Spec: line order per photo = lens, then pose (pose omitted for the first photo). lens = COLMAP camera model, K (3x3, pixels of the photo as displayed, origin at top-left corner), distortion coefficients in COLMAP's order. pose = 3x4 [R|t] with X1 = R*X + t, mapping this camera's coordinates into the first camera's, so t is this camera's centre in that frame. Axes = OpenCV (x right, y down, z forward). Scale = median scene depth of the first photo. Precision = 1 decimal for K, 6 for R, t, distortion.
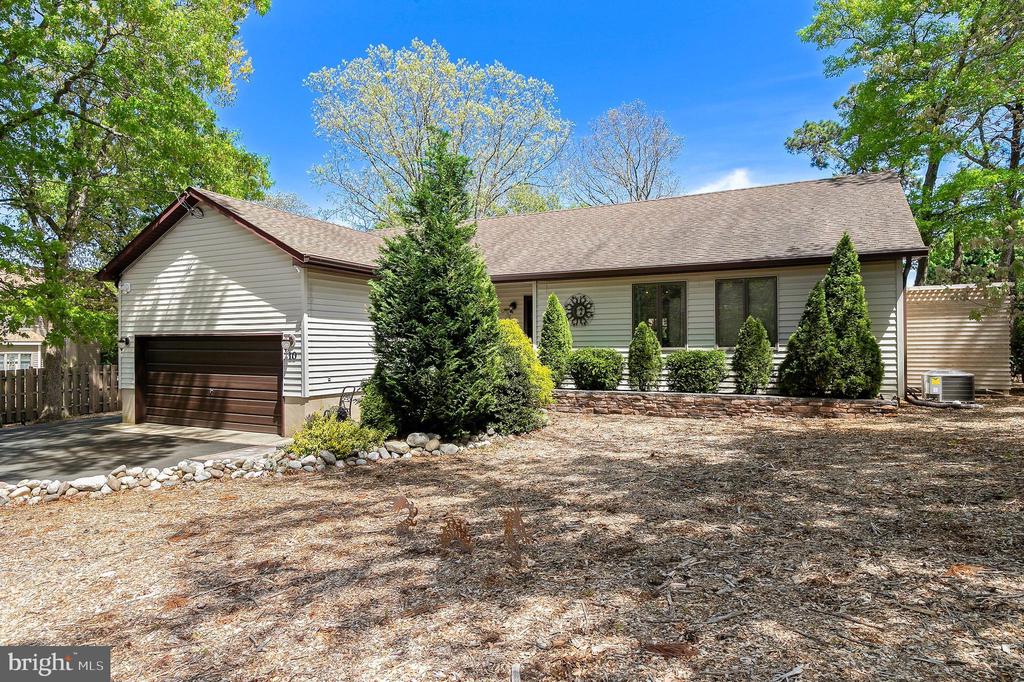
lens RADIAL K [[604.0, 0, 516.4], [0, 604.0, 344.0], [0, 0, 1]] dist [-0.001518, -0.000576]
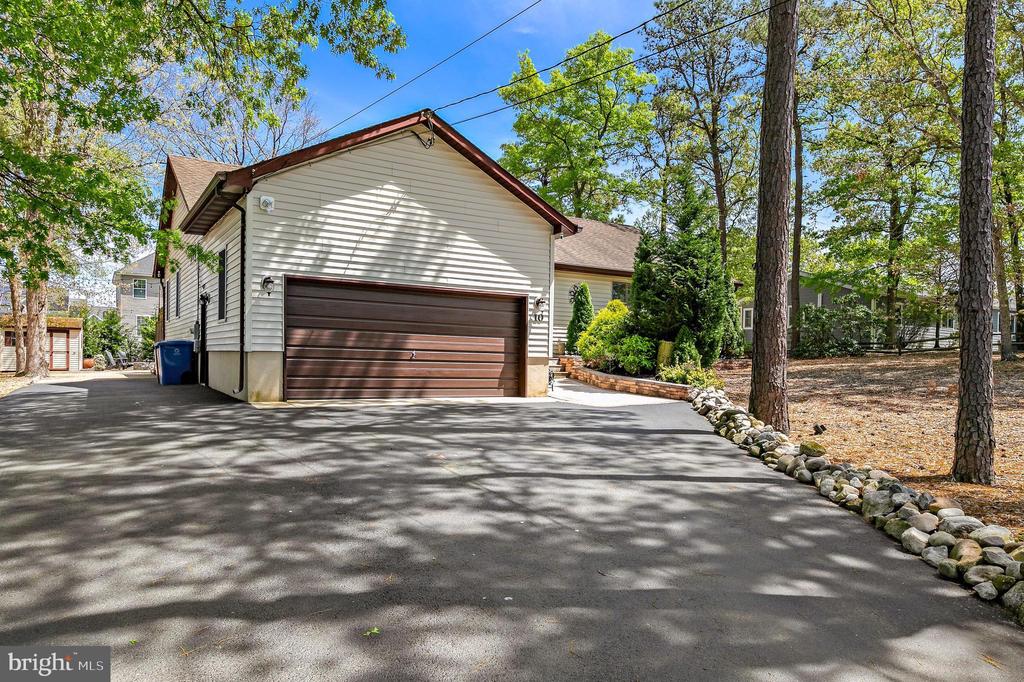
lens RADIAL K [[687.0, 0, 515.9], [0, 687.0, 351.4], [0, 0, 1]] dist [-0.010789, 0.001599]
pose [[0.512092, 0.020527, 0.858685, -1.342205], [-0.022253, 0.999696, -0.010627, 0.086850], [-0.858642, -0.013666, 0.512393, 0.416196]]
